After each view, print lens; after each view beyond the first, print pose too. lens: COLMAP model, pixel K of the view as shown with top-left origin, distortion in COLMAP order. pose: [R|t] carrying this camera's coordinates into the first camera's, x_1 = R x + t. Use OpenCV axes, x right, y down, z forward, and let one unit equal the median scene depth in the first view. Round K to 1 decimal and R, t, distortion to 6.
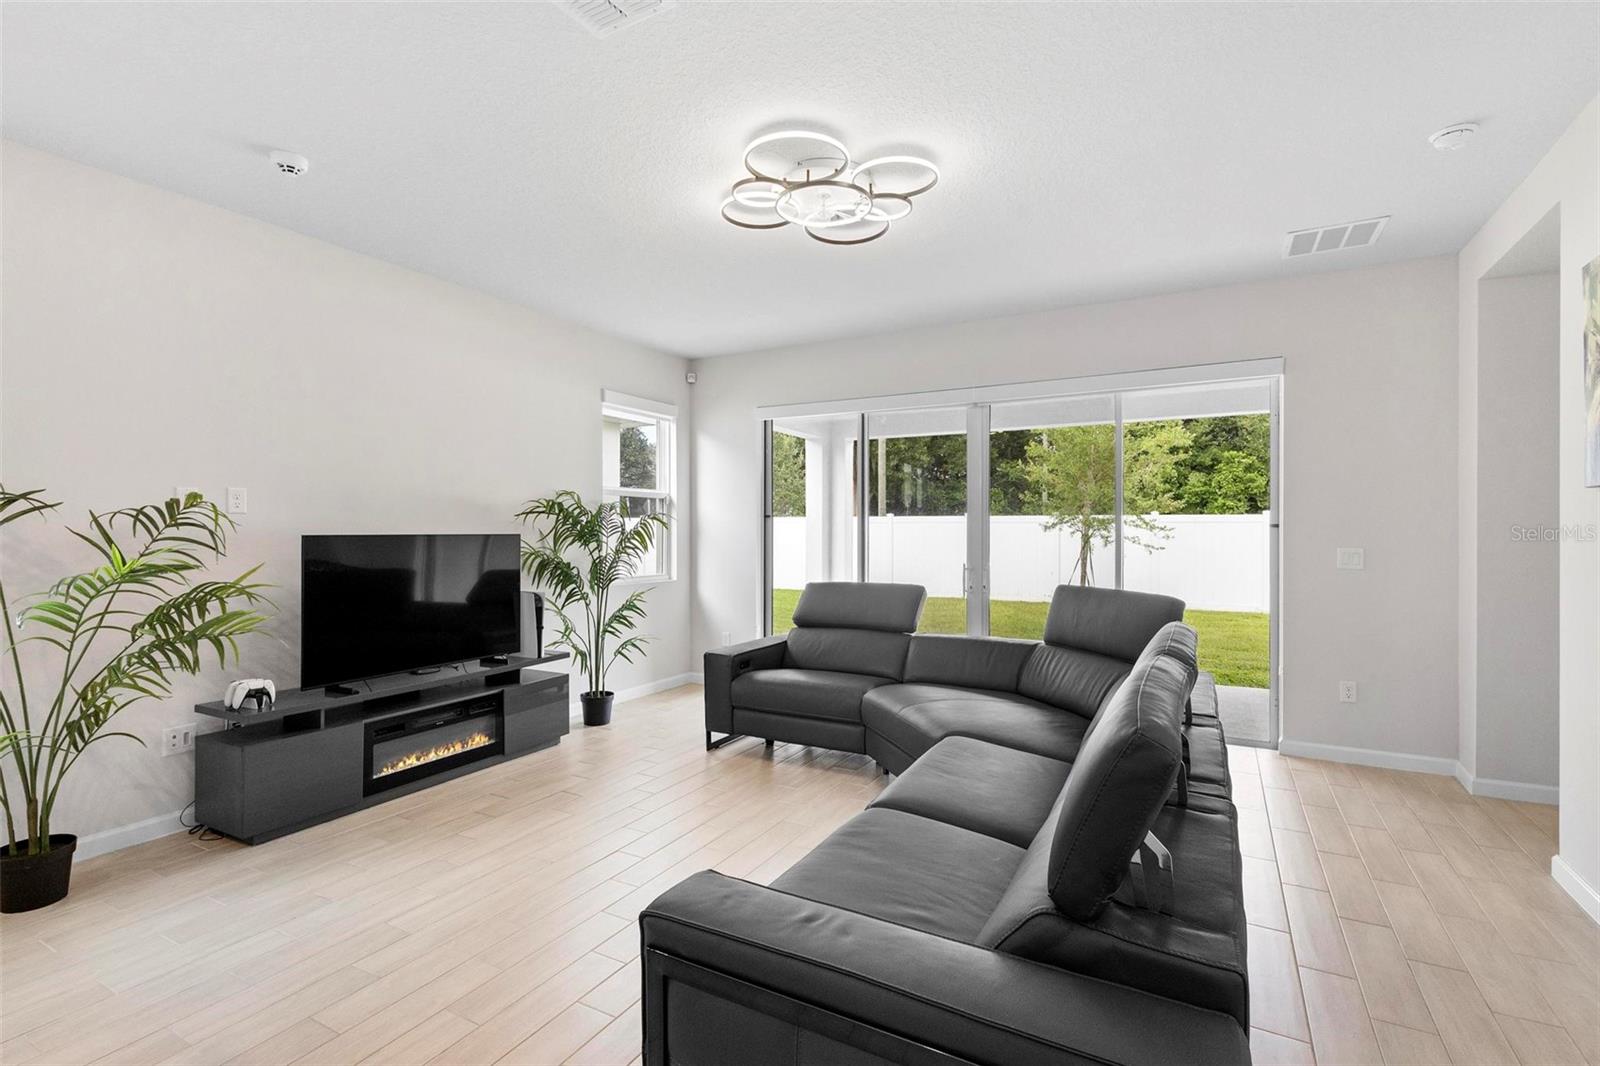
lens RADIAL K [[739.1, 0, 800.3], [0, 739.1, 538.4], [0, 0, 1]] dist [0.009264, -0.001673]
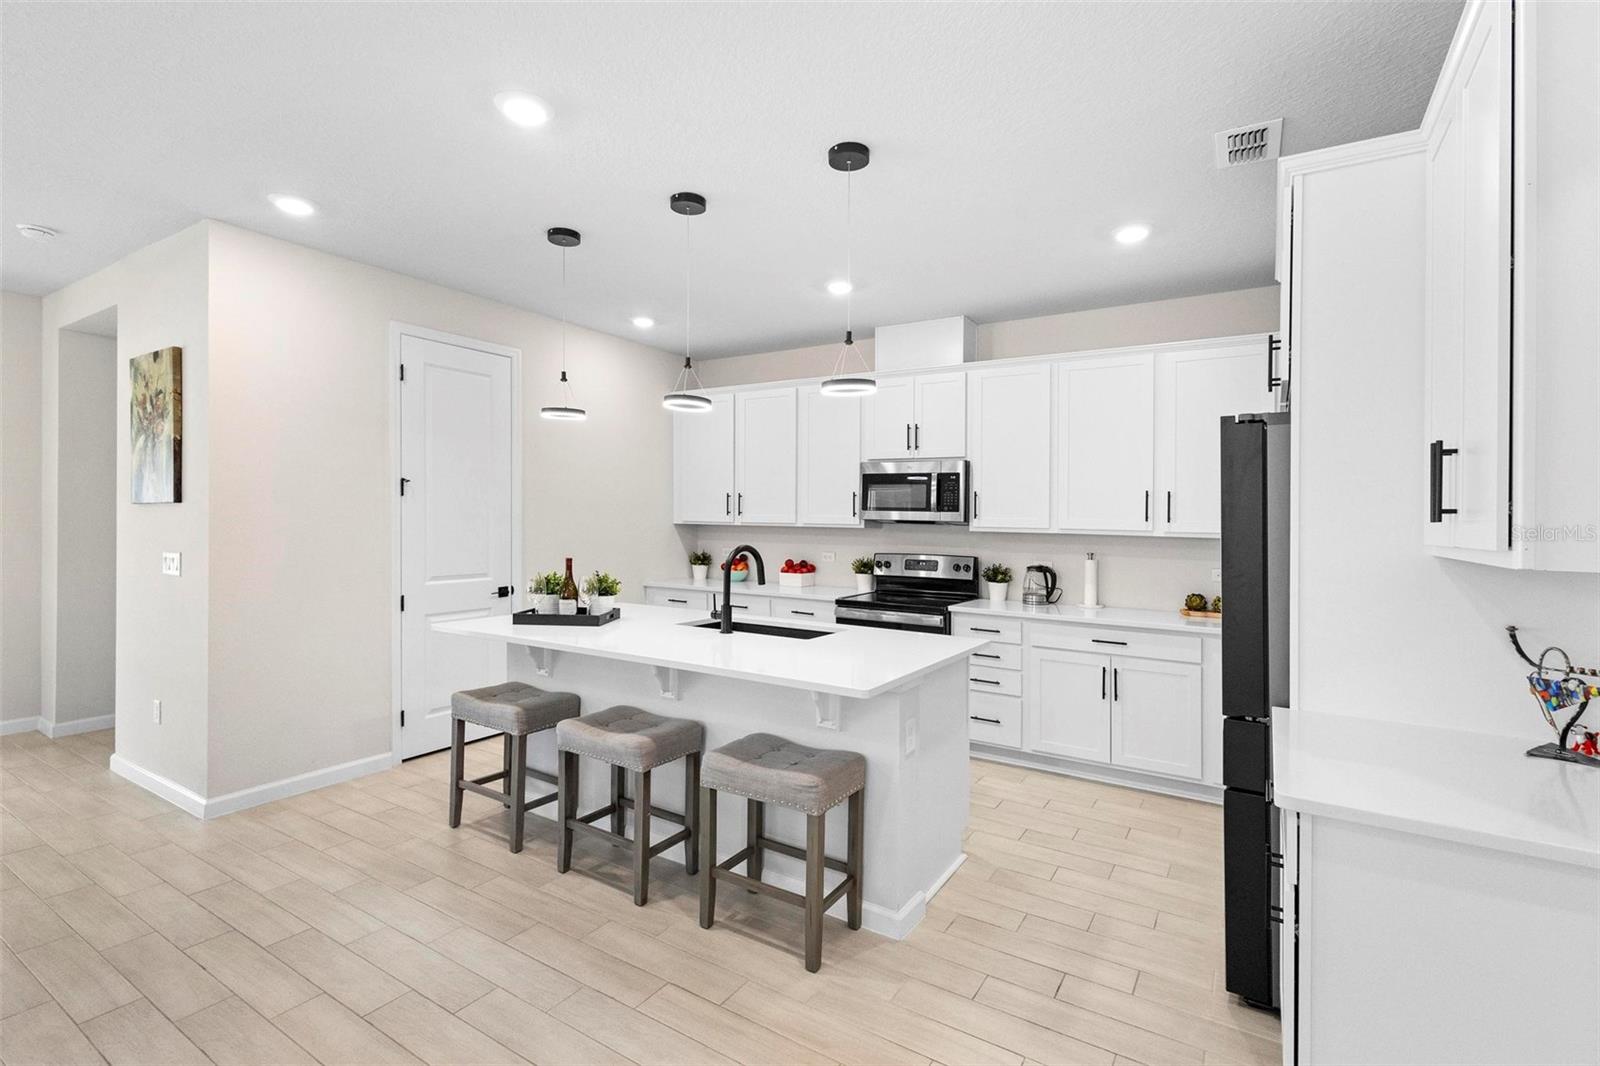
lens RADIAL K [[739.1, 0, 804.5], [0, 739.1, 518.7], [0, 0, 1]] dist [0.009264, -0.001673]
pose [[0.048650, 0.002501, 0.998813, -0.222714], [-0.002591, 0.999994, -0.002377, -0.019189], [-0.998813, -0.002472, 0.048656, -0.249531]]
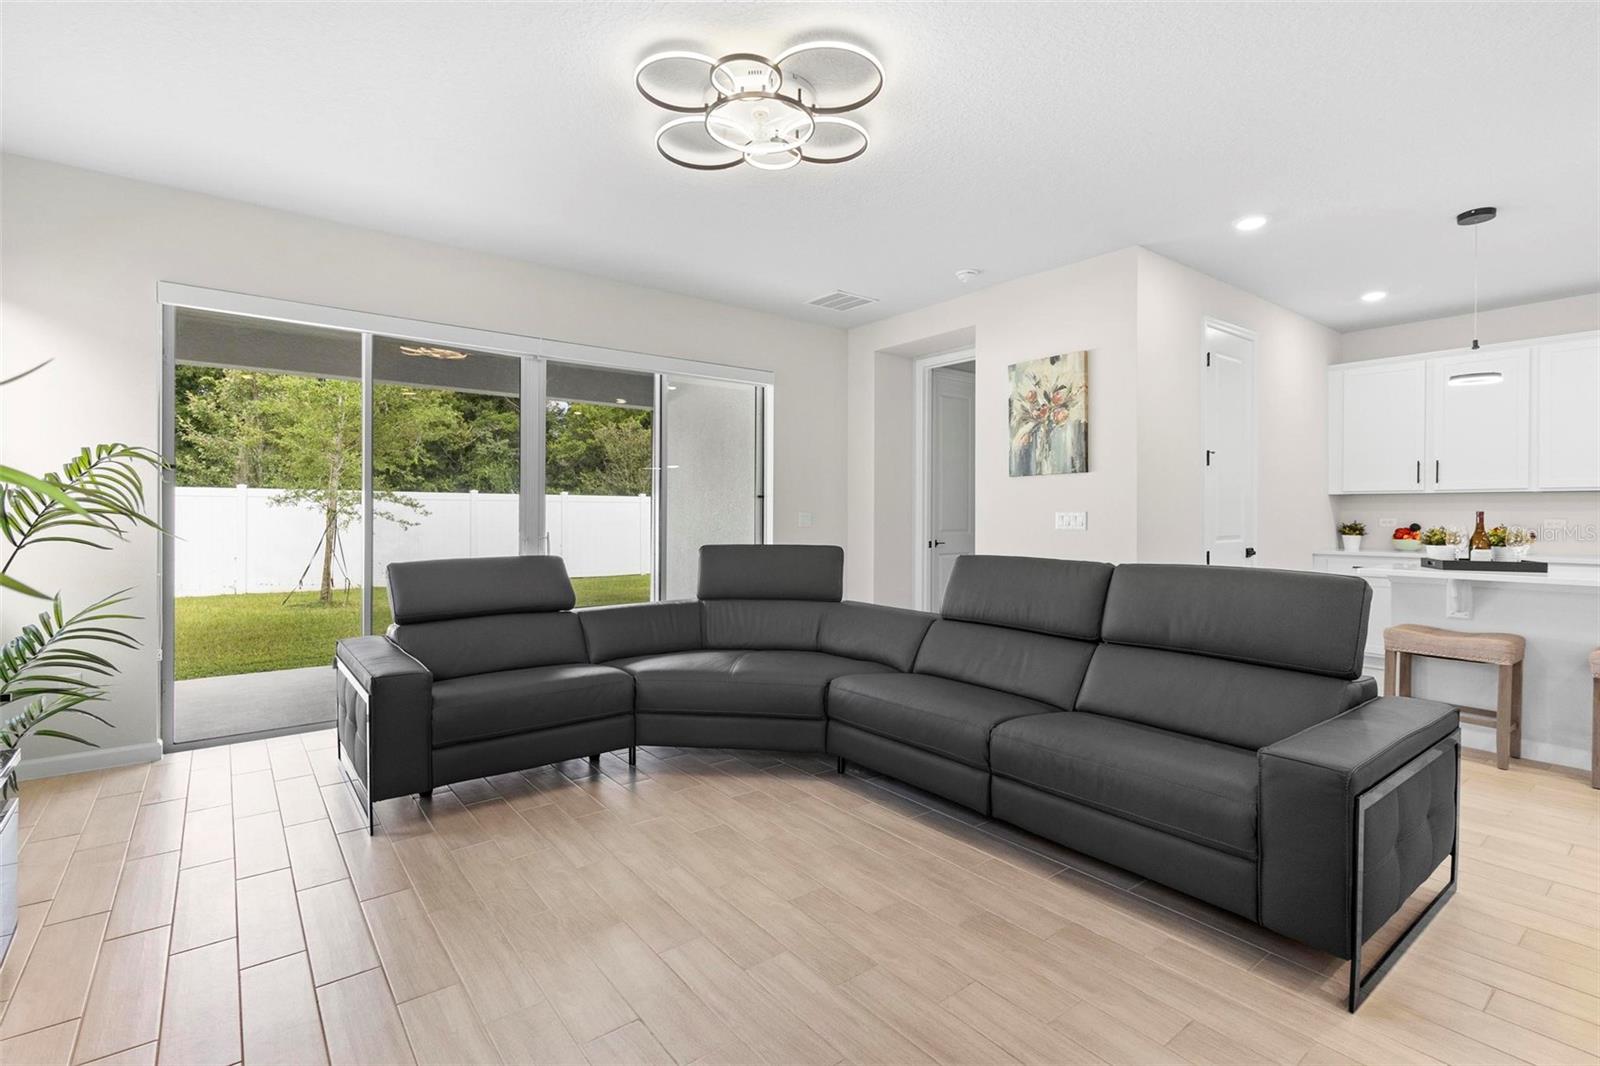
lens RADIAL K [[739.1, 0, 806.8], [0, 739.1, 519.8], [0, 0, 1]] dist [0.009264, -0.001673]
pose [[0.379150, -0.006435, 0.925313, -0.524825], [0.009253, 0.999952, 0.003163, 0.018912], [-0.925289, 0.007363, 0.379191, 0.397657]]
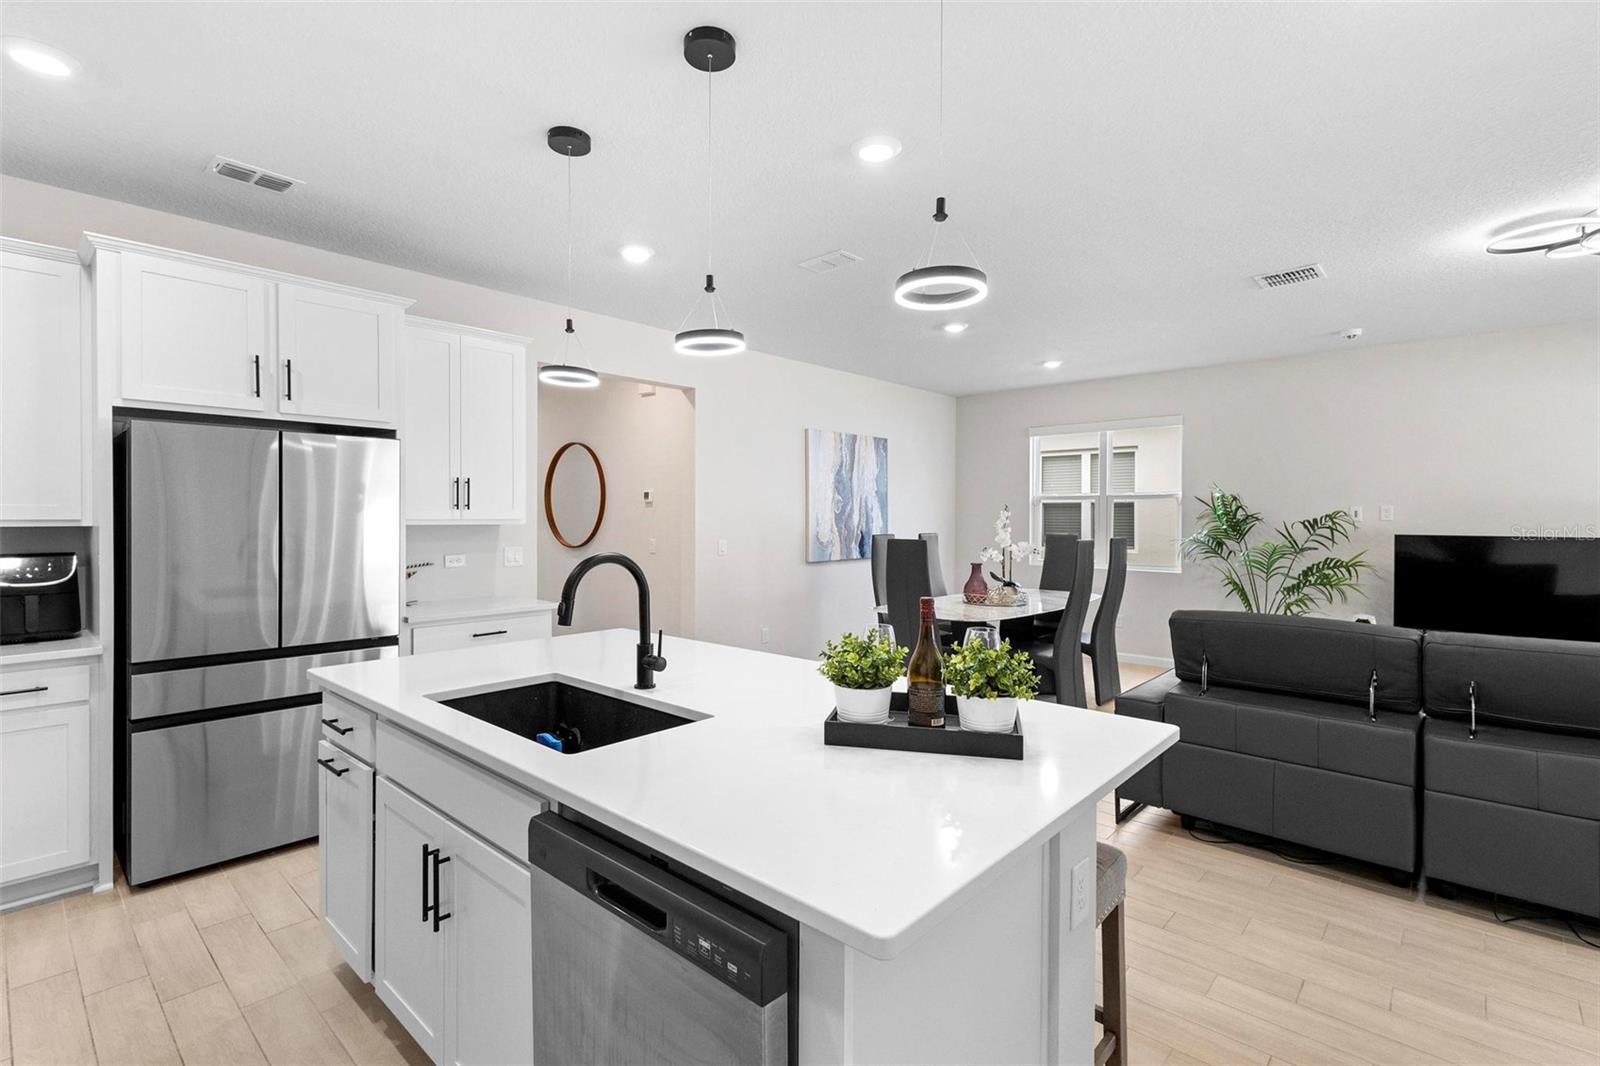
lens RADIAL K [[739.1, 0, 805.6], [0, 739.1, 529.1], [0, 0, 1]] dist [0.009264, -0.001673]
pose [[-0.211156, 0.012978, -0.977366, 0.866459], [-0.014212, 0.999765, 0.016346, -0.016922], [0.977349, 0.017342, -0.210922, 0.042352]]
